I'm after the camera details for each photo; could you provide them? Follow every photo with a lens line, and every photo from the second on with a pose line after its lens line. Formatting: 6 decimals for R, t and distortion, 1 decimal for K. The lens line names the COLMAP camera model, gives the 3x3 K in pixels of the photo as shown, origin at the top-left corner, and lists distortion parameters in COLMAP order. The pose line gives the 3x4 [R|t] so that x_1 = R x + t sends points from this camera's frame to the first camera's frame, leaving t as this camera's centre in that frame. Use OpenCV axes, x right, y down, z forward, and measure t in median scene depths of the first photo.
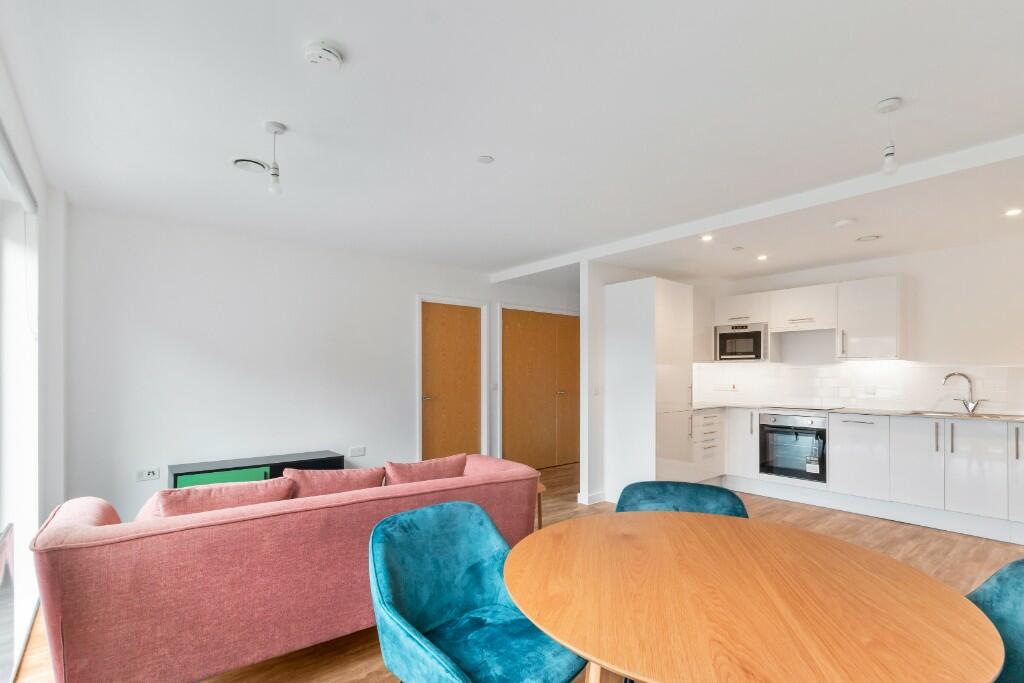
lens RADIAL K [[489.3, 0, 512.8], [0, 489.3, 374.6], [0, 0, 1]] dist [0.000080, 0.000036]
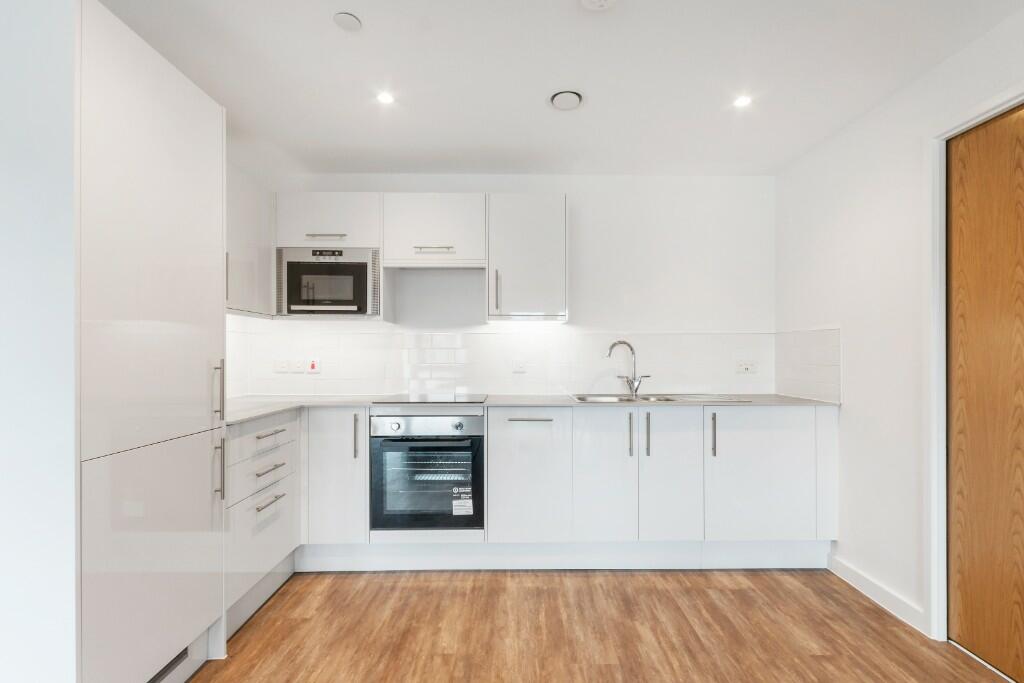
lens RADIAL K [[456.4, 0, 514.2], [0, 456.4, 356.3], [0, 0, 1]] dist [0.001357, -0.000009]
pose [[0.625960, -0.000970, 0.779855, 0.223027], [0.000856, 0.999999, 0.000557, 0.016249], [-0.779855, 0.000318, 0.625960, 0.580653]]
